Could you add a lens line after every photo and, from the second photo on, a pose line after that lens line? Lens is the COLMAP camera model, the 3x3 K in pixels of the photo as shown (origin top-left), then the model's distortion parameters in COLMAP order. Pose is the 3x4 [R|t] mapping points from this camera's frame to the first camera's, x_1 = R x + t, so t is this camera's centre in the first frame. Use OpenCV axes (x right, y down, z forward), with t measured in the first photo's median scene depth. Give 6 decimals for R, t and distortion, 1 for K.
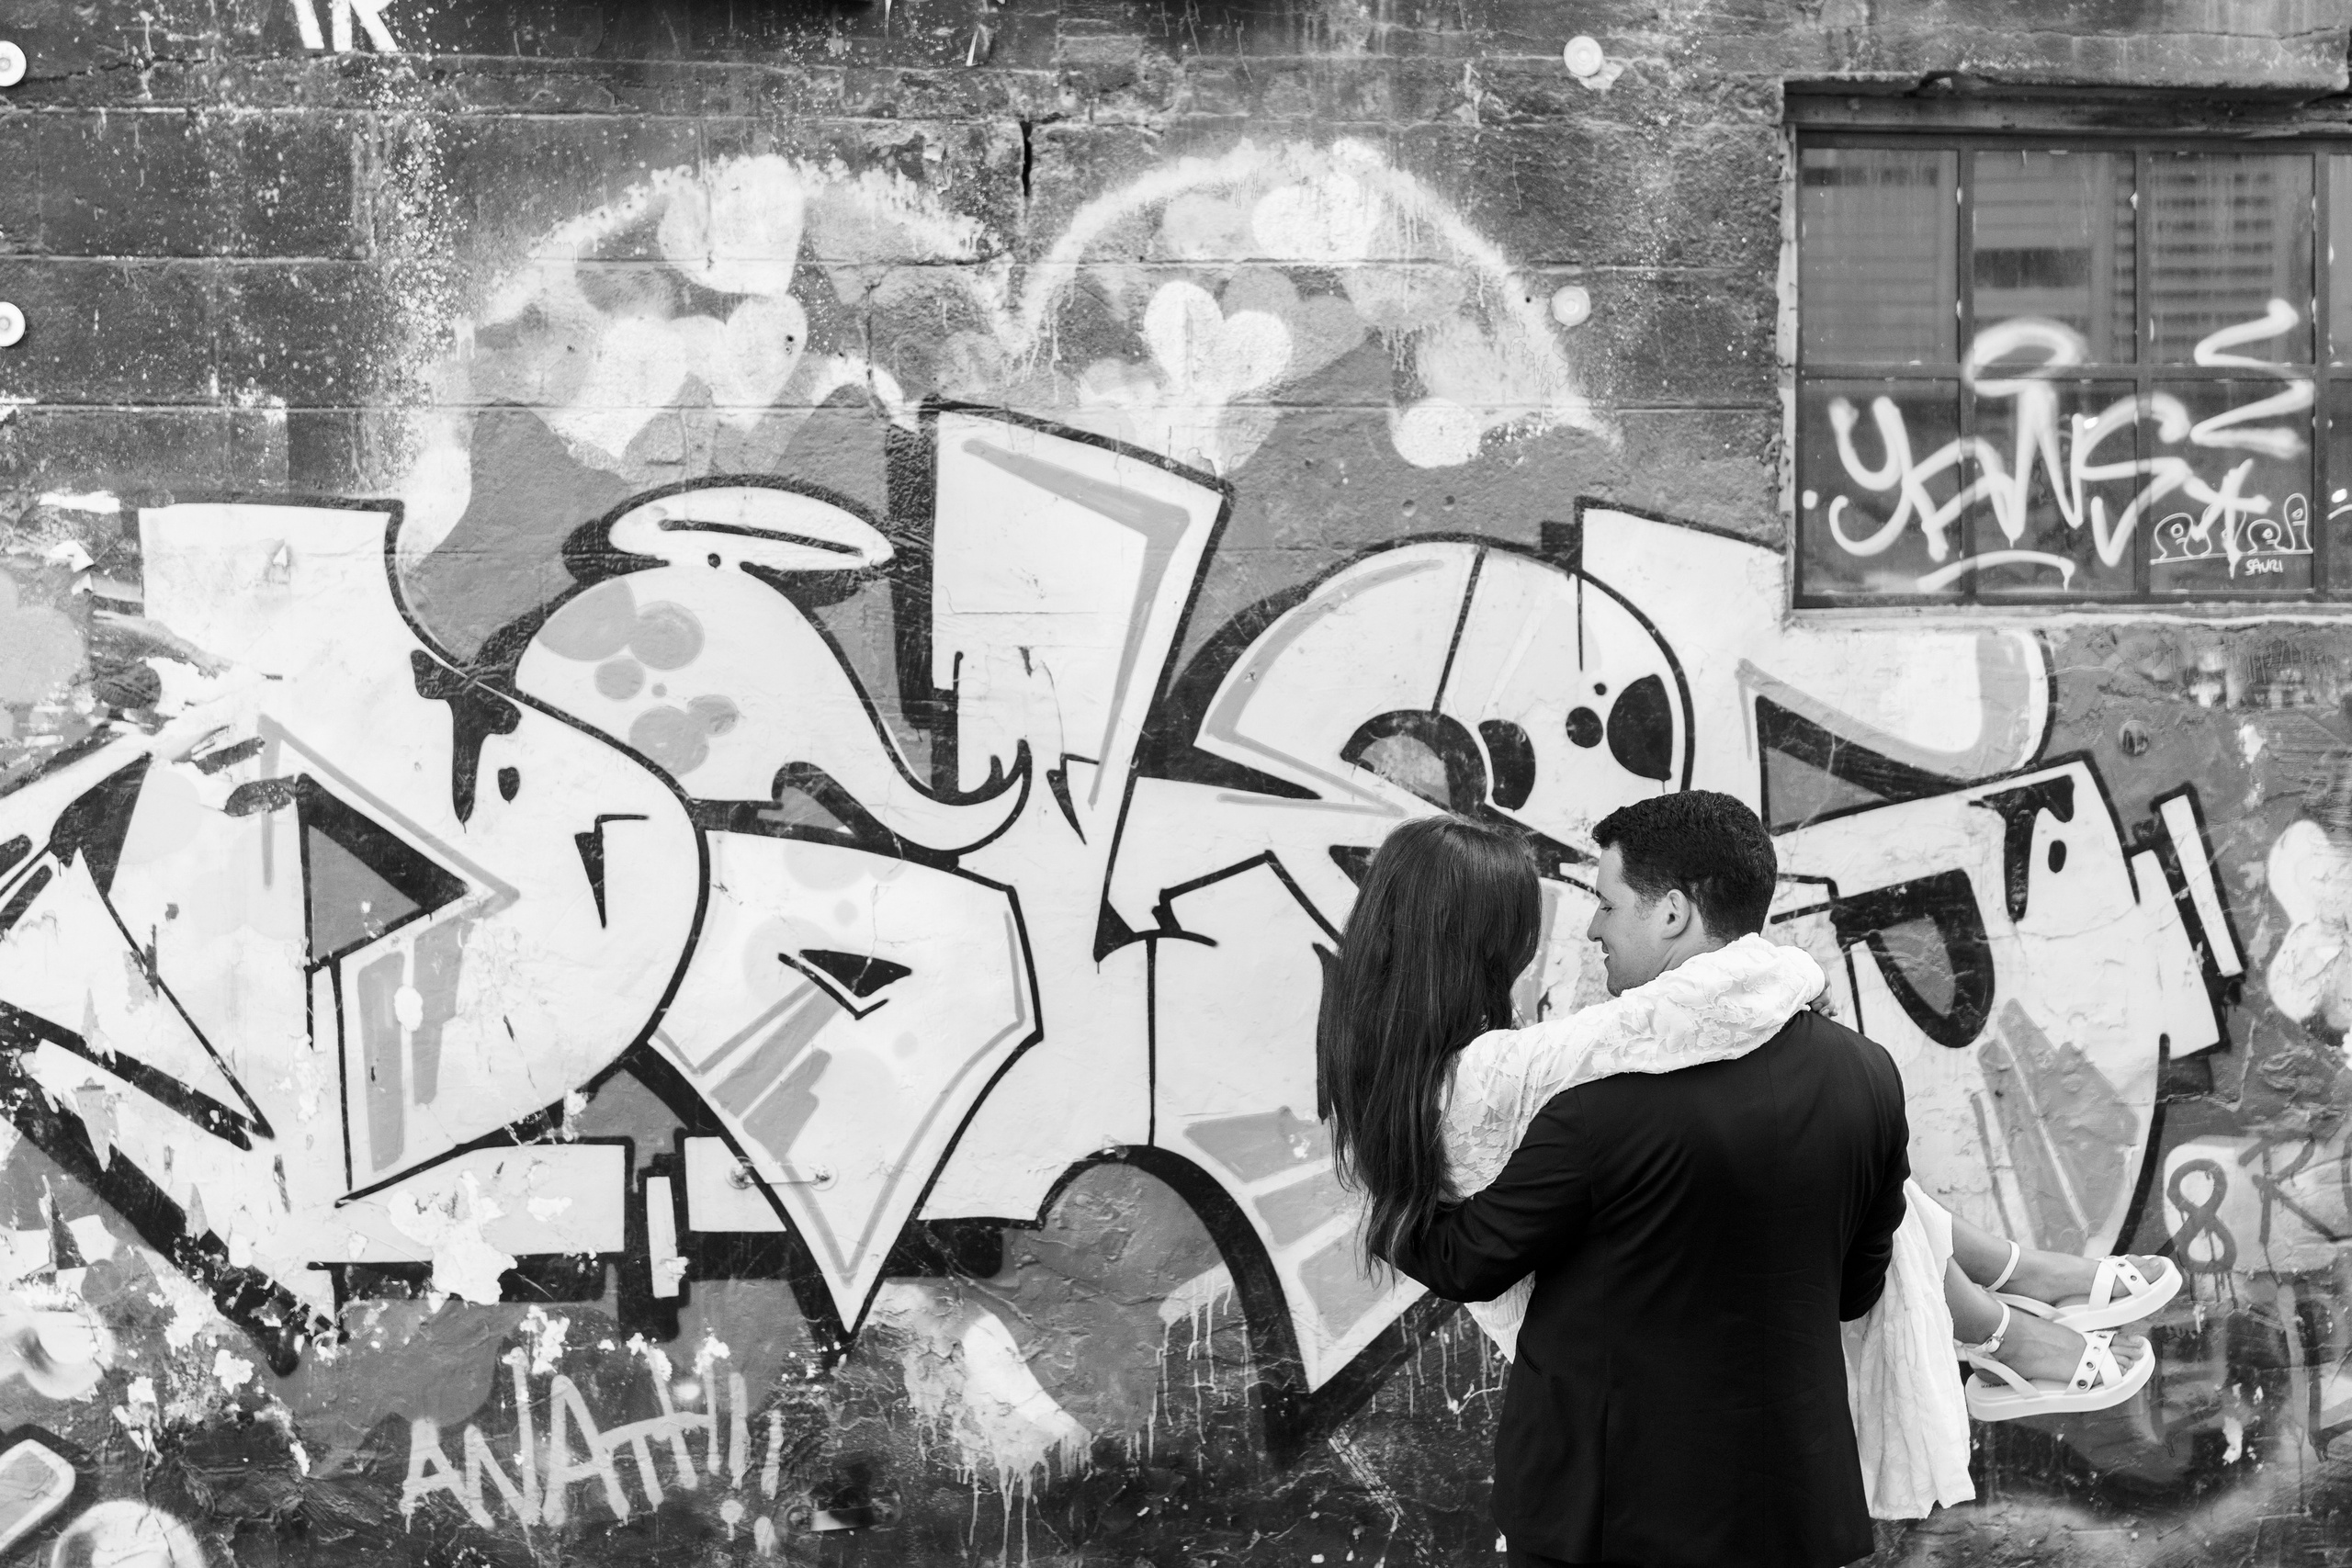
lens RADIAL K [[2562.6, 0, 1174.5], [0, 2562.6, 778.8], [0, 0, 1]] dist [-0.012047, 0.005542]
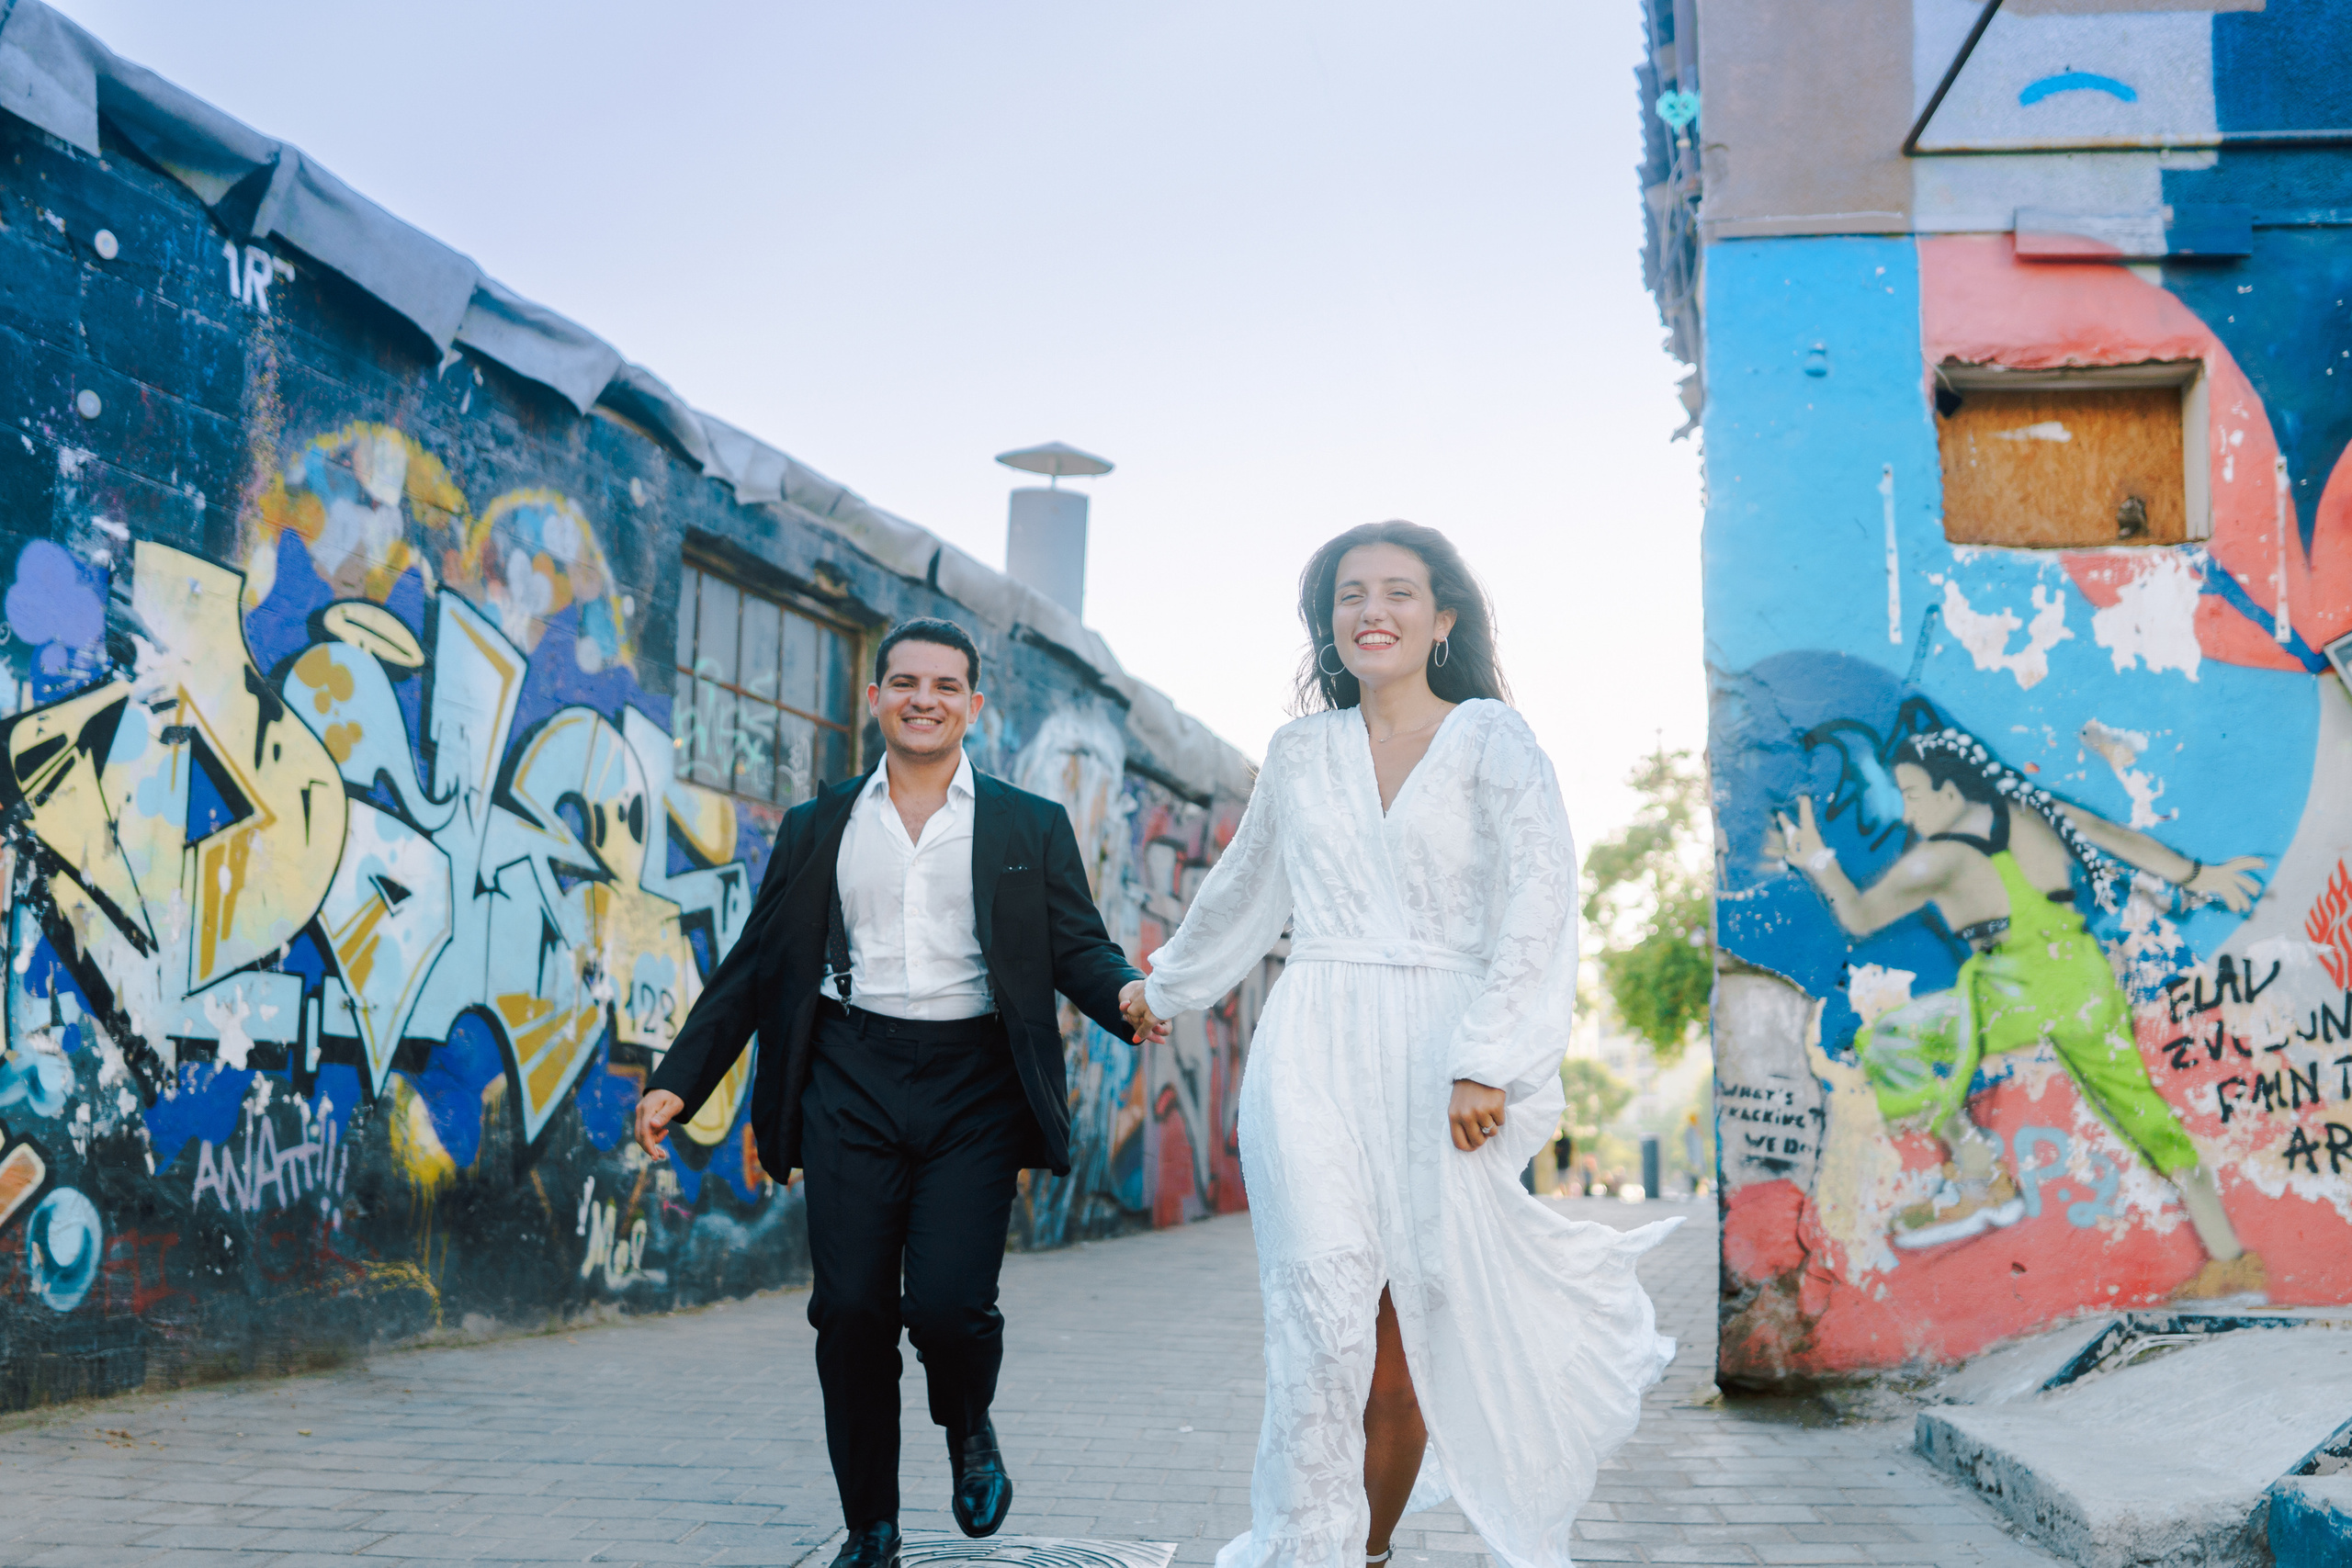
lens RADIAL K [[2562.6, 0, 1174.5], [0, 2562.6, 778.8], [0, 0, 1]] dist [-0.012047, 0.005542]
pose [[0.393408, 0.152320, 0.906658, -1.520735], [0.004393, 0.985857, -0.167532, 0.296956], [-0.919354, 0.069891, 0.387174, -0.173991]]
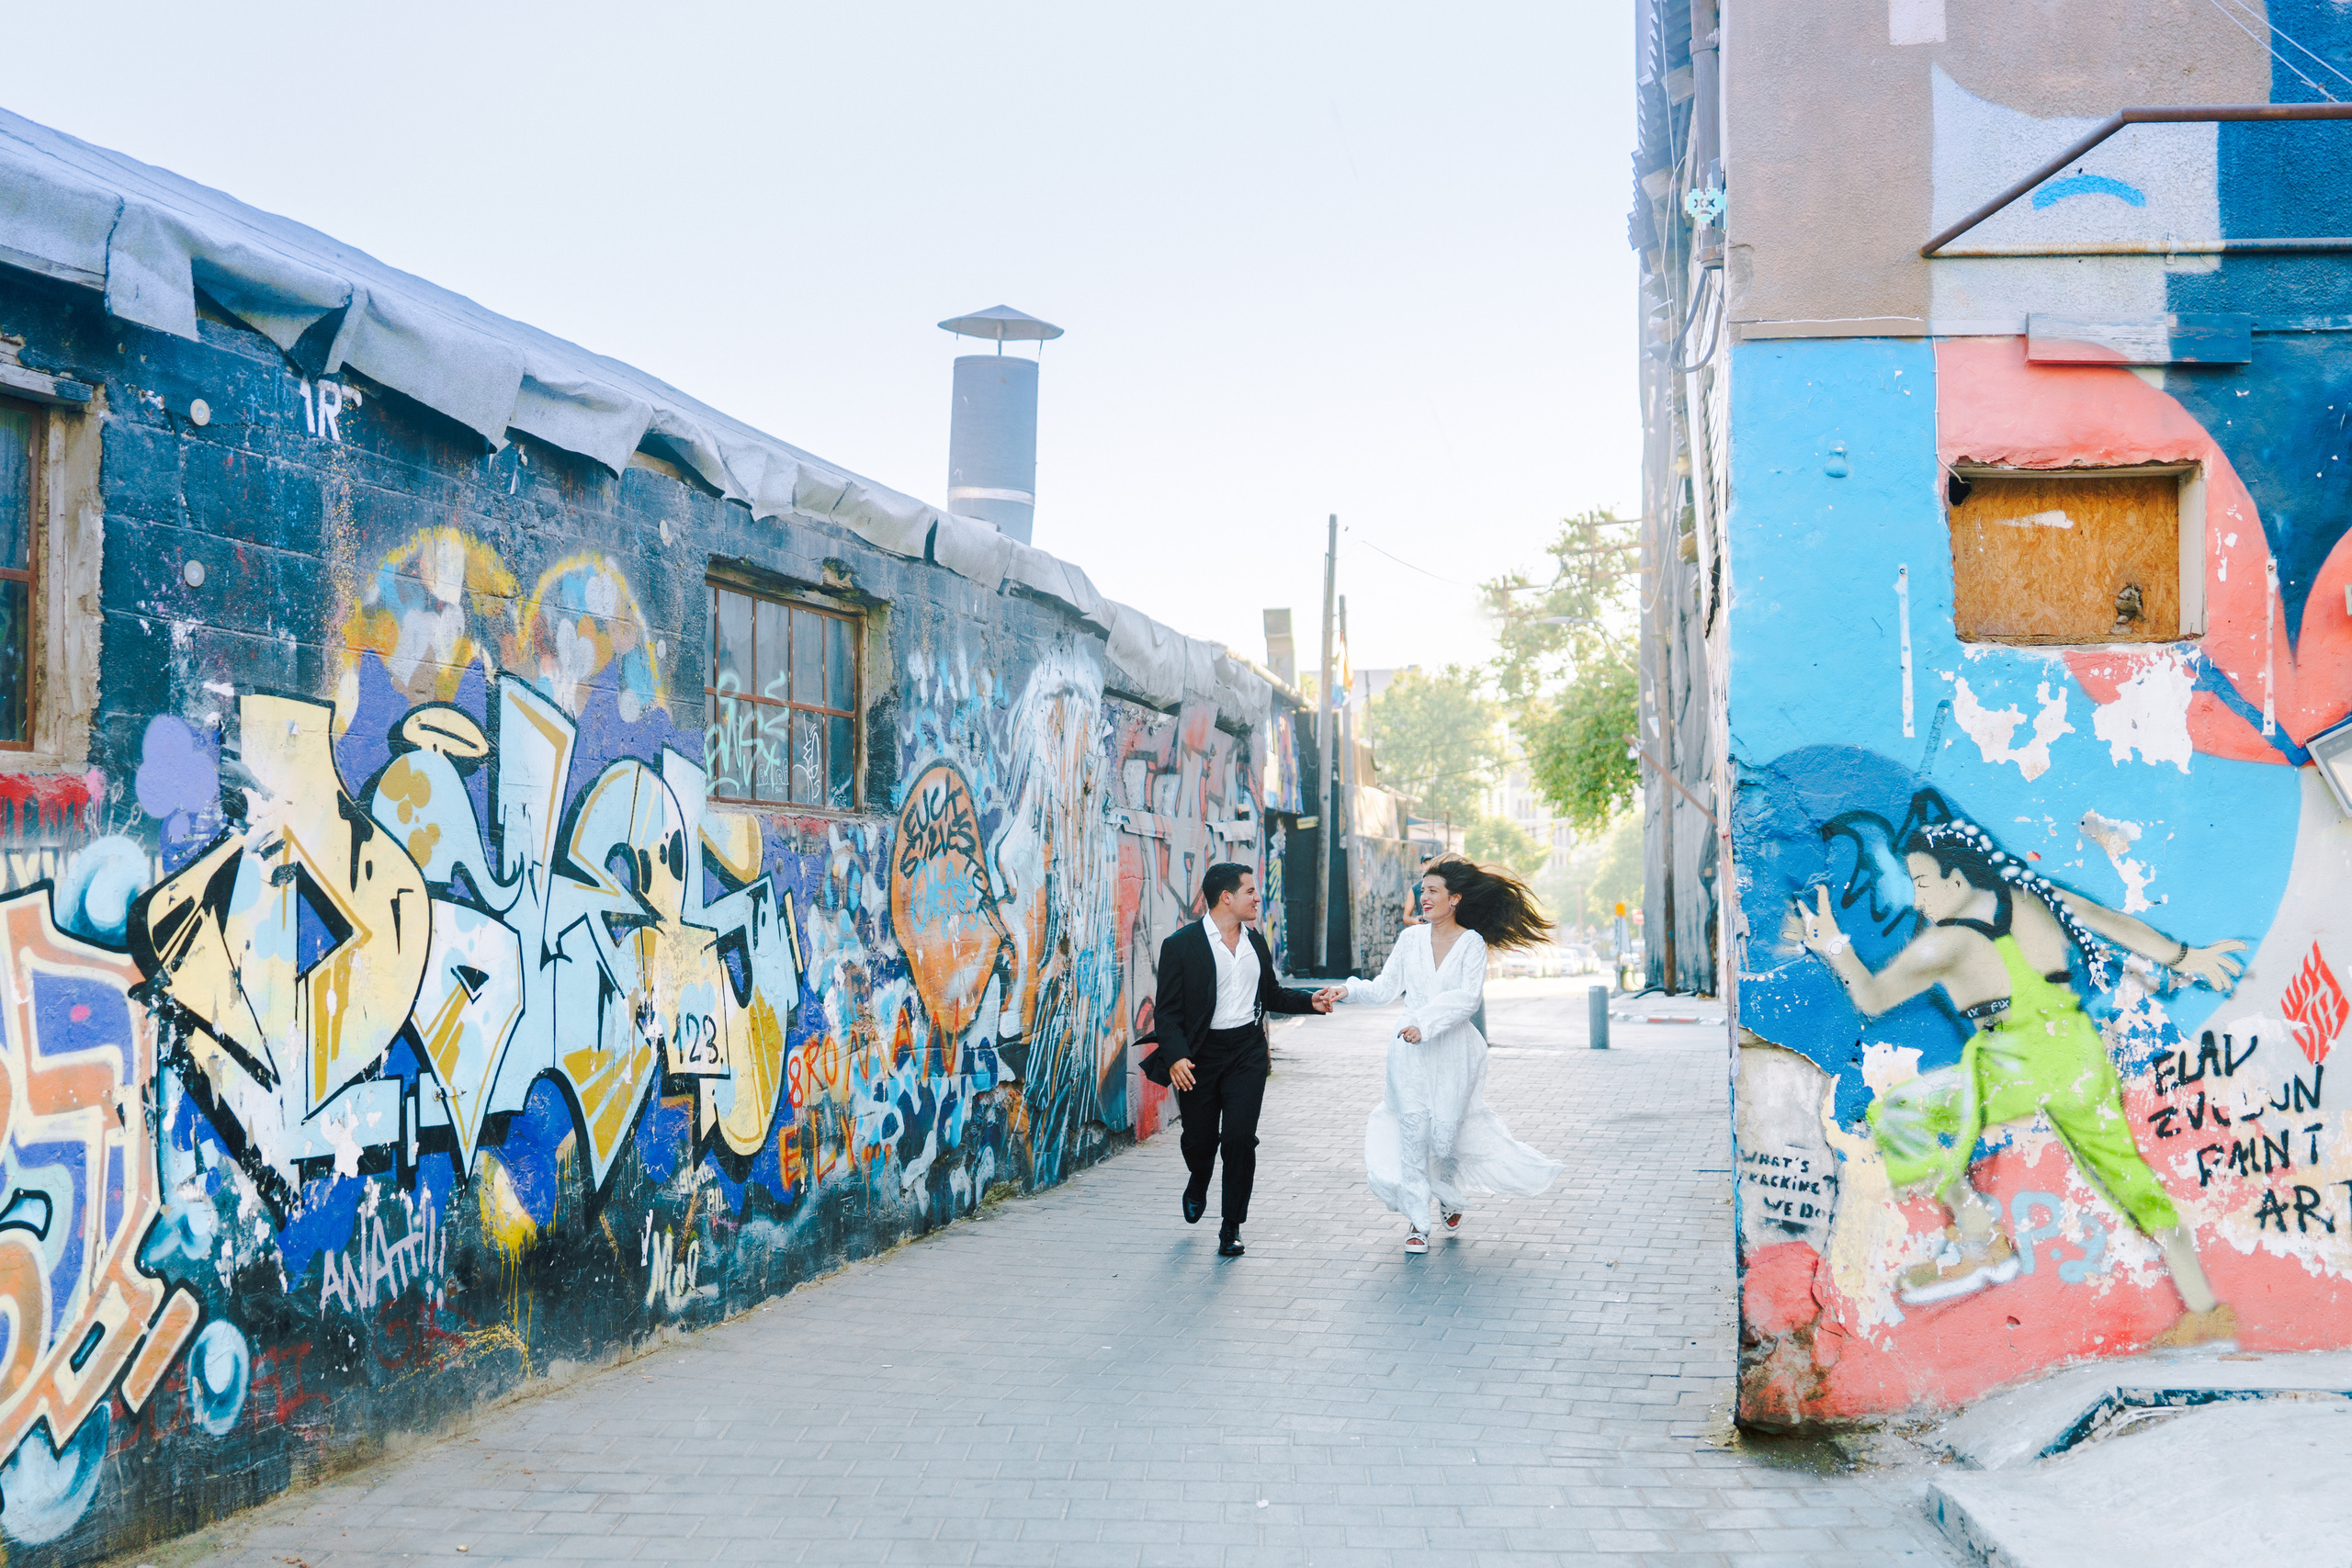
lens RADIAL K [[2681.3, 0, 1176.0], [0, 2681.3, 784.0], [0, 0, 1]] dist [-0.010356, -0.002228]
pose [[0.355431, 0.049284, 0.933402, -1.740069], [0.023163, 0.997838, -0.061507, 0.067009], [-0.934415, 0.043482, 0.353521, -0.146157]]
